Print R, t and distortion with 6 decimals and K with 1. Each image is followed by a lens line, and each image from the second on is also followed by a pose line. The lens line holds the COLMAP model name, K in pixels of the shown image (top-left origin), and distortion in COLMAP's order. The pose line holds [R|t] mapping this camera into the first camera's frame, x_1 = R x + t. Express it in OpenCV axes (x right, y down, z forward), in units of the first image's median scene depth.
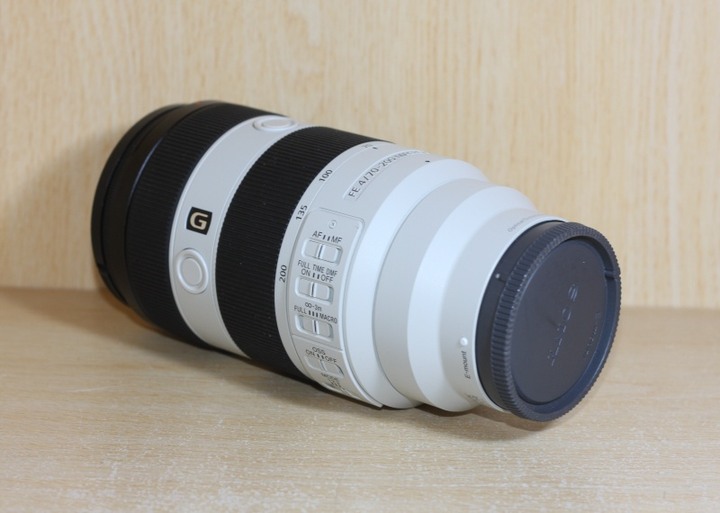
lens RADIAL K [[2184.6, 0, 320.8], [0, 2184.6, 227.8], [0, 0, 1]] dist [-0.111127, 0.000000]
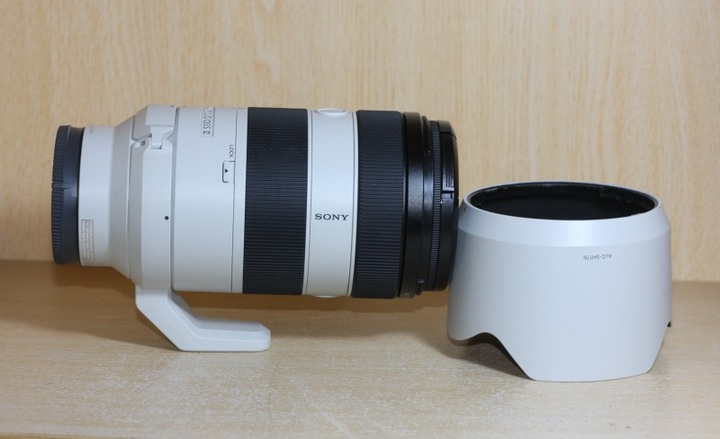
lens RADIAL K [[2409.5, 0, 363.4], [0, 2409.5, 220.2], [0, 0, 1]] dist [-0.134128, 0.000000]
pose [[0.999891, 0.005943, -0.013497, 0.074841], [-0.007064, 0.996396, -0.084531, 0.132710], [0.012946, 0.084617, 0.996329, -0.527133]]
